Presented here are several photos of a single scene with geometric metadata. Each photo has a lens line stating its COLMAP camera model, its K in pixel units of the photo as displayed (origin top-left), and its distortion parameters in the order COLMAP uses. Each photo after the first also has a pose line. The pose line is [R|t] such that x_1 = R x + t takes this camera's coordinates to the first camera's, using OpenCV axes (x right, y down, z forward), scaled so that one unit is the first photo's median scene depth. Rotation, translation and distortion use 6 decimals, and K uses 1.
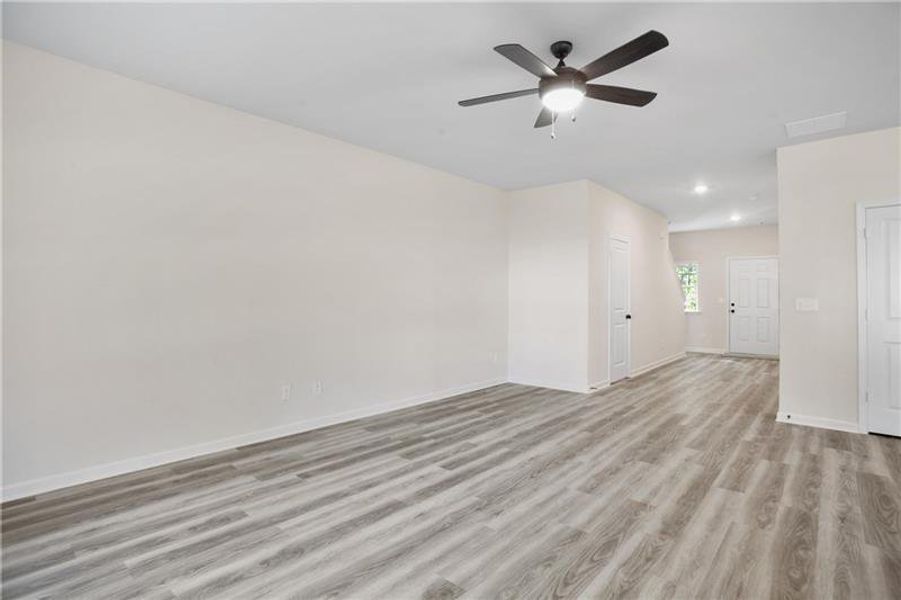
lens RADIAL K [[444.4, 0, 450.5], [0, 444.4, 300.0], [0, 0, 1]] dist [-0.084981, 0.036138]
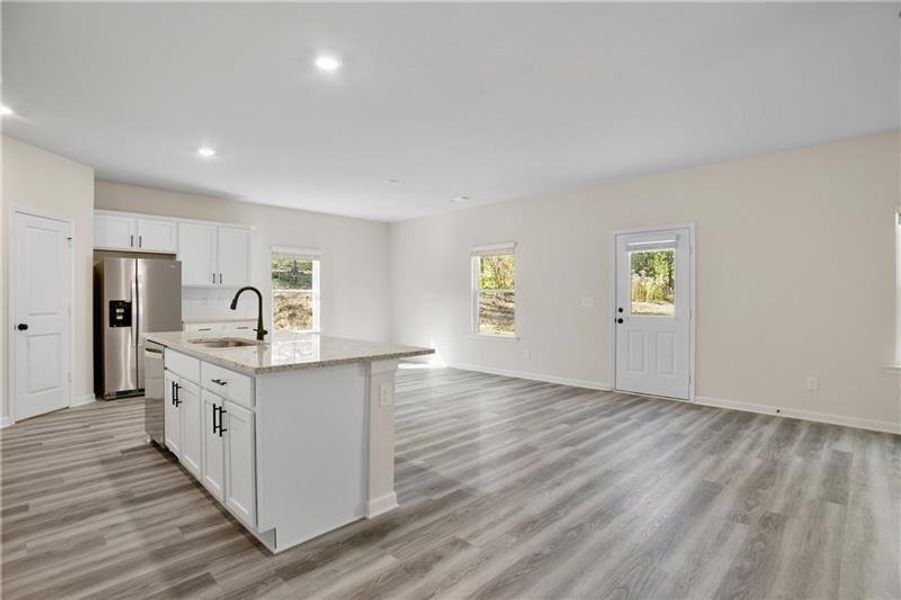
lens RADIAL K [[444.4, 0, 450.5], [0, 444.4, 300.0], [0, 0, 1]] dist [-0.084981, 0.036138]
pose [[-0.998627, -0.007008, 0.051905, 0.990536], [-0.006327, 0.999892, 0.013268, -0.005890], [-0.051993, 0.012921, -0.998564, 1.350428]]
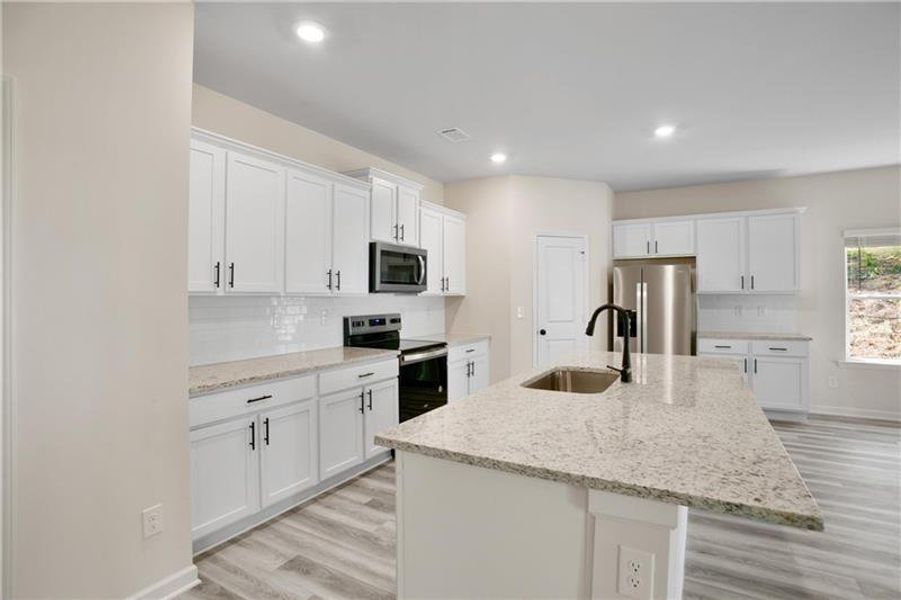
lens RADIAL K [[444.4, 0, 450.5], [0, 444.4, 300.0], [0, 0, 1]] dist [-0.084981, 0.036138]
pose [[-0.202846, -0.010191, 0.979158, 0.851202], [0.008927, 0.999885, 0.012256, -0.039710], [-0.979170, 0.011227, -0.202732, 0.733388]]
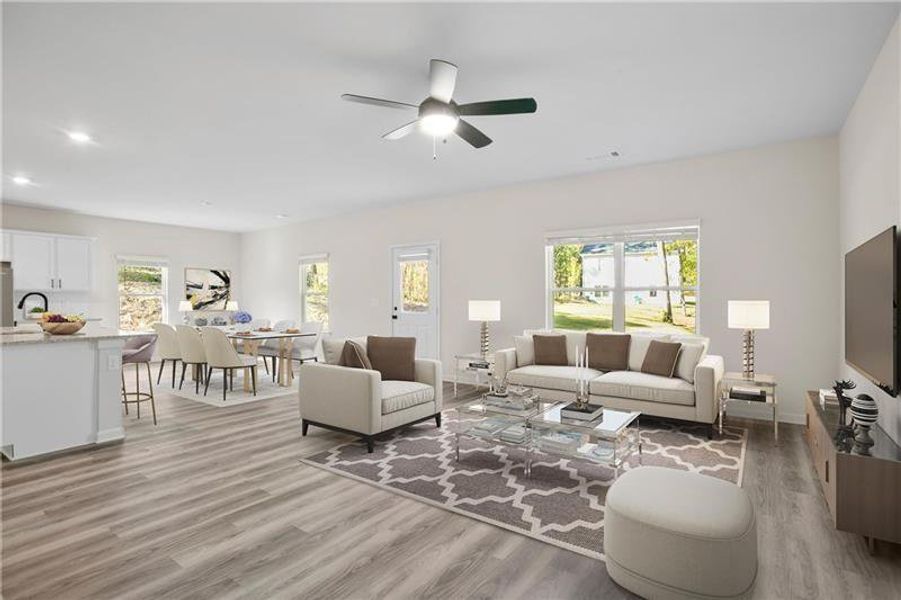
lens RADIAL K [[444.4, 0, 450.5], [0, 444.4, 300.0], [0, 0, 1]] dist [-0.084981, 0.036138]
pose [[-0.994400, -0.000990, -0.105677, 0.303076], [-0.002037, 0.999950, 0.009796, -0.012007], [0.105662, 0.009956, -0.994352, 1.866336]]
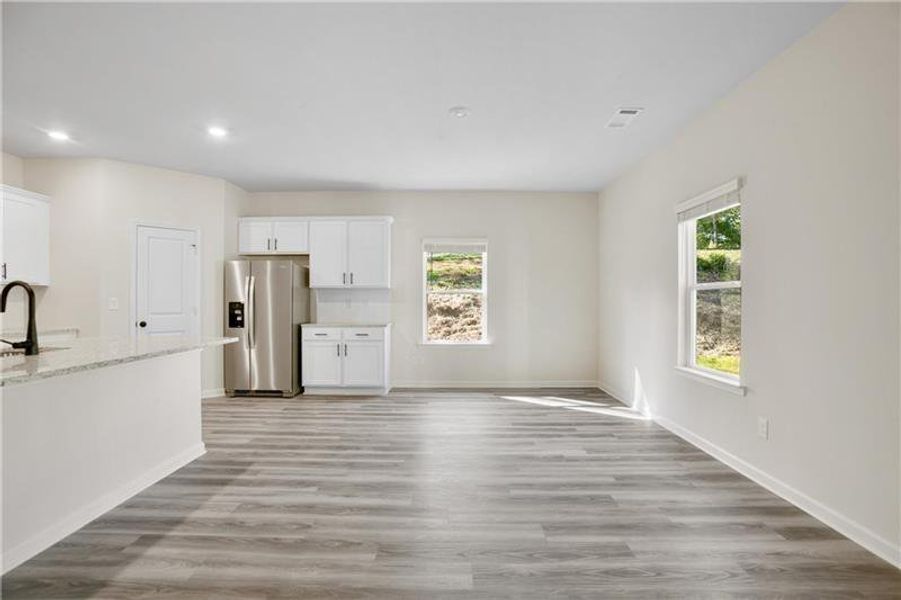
lens RADIAL K [[444.4, 0, 450.5], [0, 444.4, 300.0], [0, 0, 1]] dist [-0.084981, 0.036138]
pose [[-0.658851, -0.004212, 0.752261, 0.458276], [-0.000393, 0.999986, 0.005255, 0.009502], [-0.752273, 0.003167, -0.658844, 0.224366]]
